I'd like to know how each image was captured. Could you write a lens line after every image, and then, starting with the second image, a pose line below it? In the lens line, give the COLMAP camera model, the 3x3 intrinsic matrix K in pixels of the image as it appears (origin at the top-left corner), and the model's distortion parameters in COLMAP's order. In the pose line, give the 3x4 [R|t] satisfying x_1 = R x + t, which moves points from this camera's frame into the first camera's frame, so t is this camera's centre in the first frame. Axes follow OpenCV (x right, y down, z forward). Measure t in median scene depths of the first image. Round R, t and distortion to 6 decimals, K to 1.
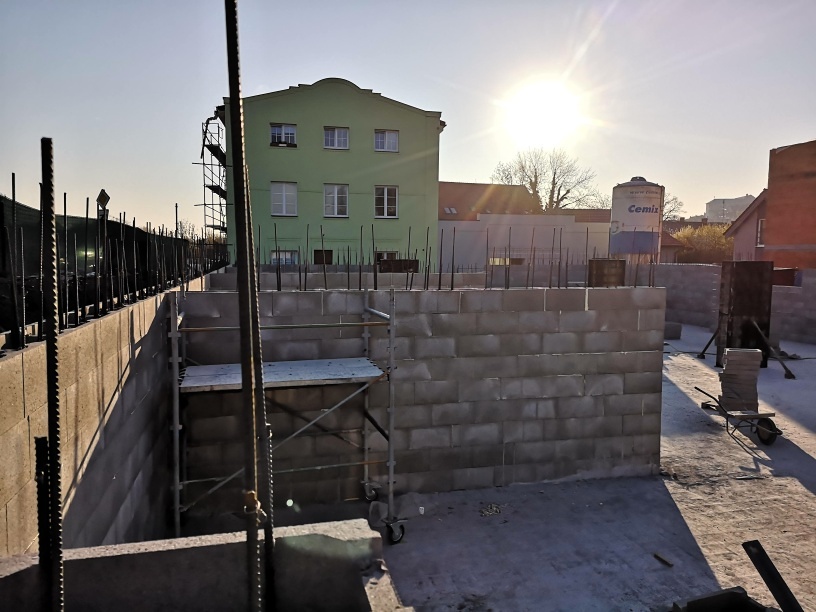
lens RADIAL K [[636.2, 0, 376.1], [0, 636.2, 306.6], [0, 0, 1]] dist [0.023879, -0.024882]
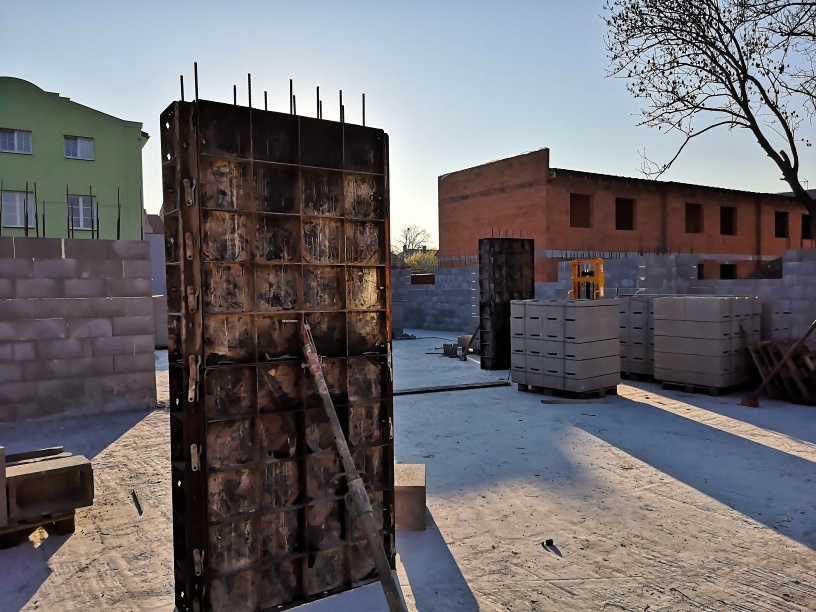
lens RADIAL K [[636.2, 0, 403.9], [0, 636.2, 311.0], [0, 0, 1]] dist [0.023879, -0.024882]
pose [[0.926498, -0.031300, 0.374995, 0.444600], [0.046830, 0.998378, -0.032371, 0.154137], [-0.373374, 0.047553, 0.926461, -0.217641]]
